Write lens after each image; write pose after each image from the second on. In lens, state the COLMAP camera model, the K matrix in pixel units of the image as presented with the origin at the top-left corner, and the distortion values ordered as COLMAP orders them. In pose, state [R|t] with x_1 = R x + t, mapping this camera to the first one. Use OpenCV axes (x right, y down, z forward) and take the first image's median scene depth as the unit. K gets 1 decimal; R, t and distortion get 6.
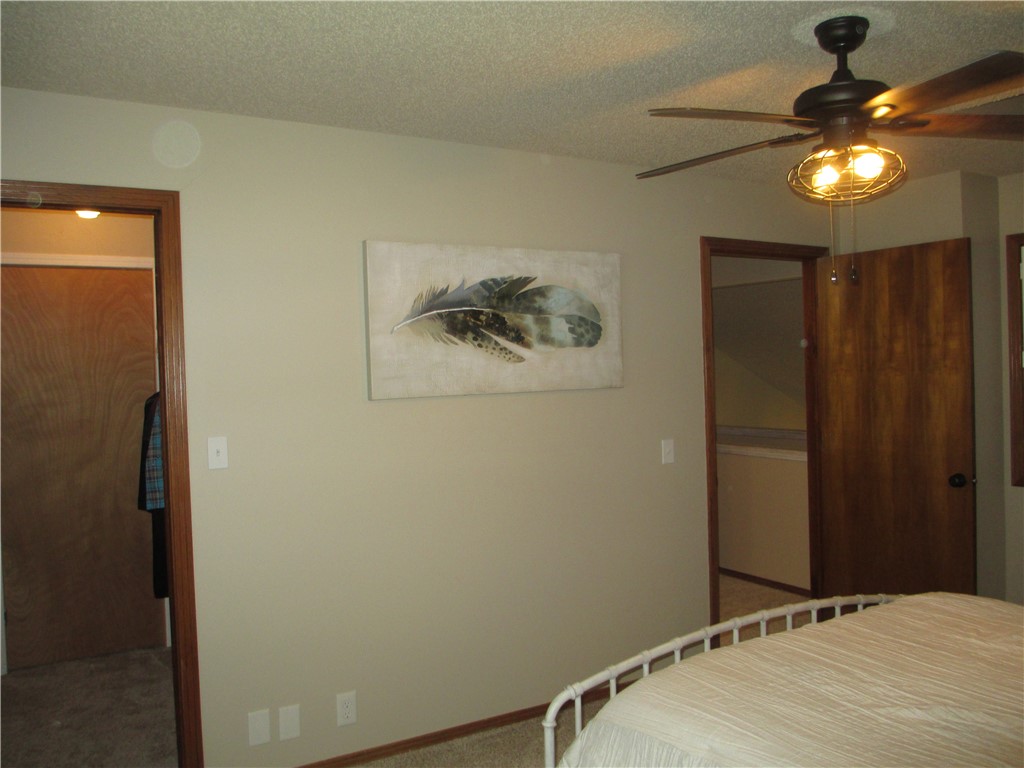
lens RADIAL K [[854.9, 0, 511.9], [0, 854.9, 381.5], [0, 0, 1]] dist [-0.063707, 0.017855]
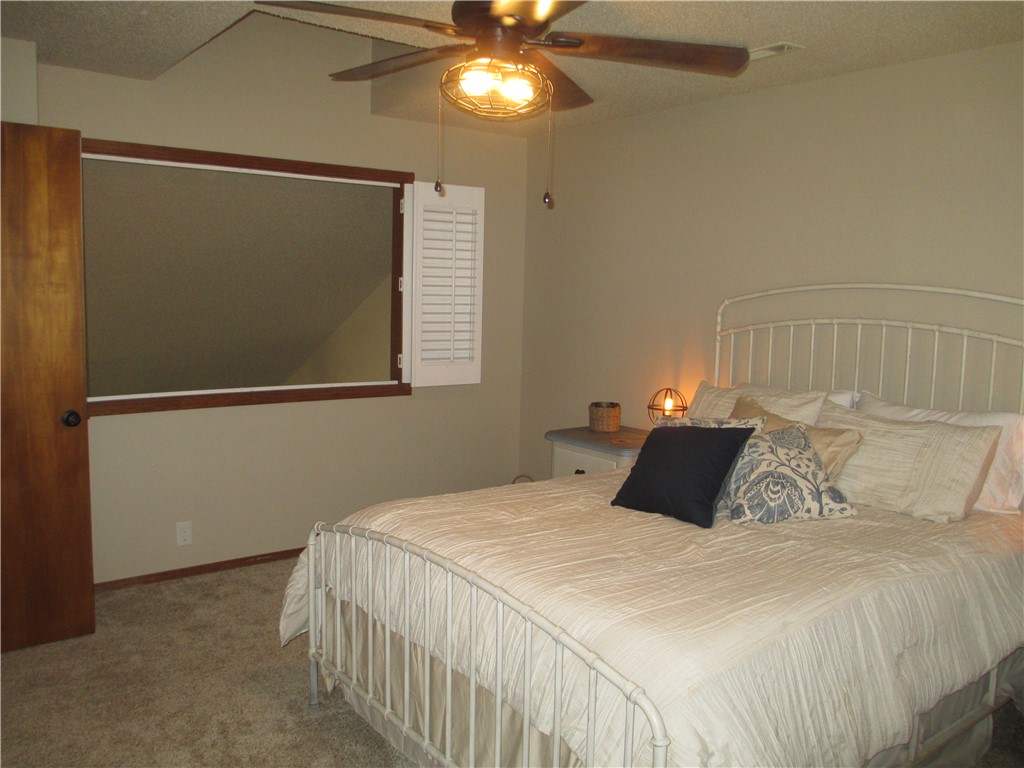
lens RADIAL K [[854.9, 0, 519.5], [0, 854.9, 385.0], [0, 0, 1]] dist [-0.063707, 0.017855]
pose [[-0.108116, -0.085746, 0.990434, -0.579479], [-0.005462, 0.996310, 0.085658, 0.014223], [-0.994123, 0.003851, -0.108185, 1.037964]]
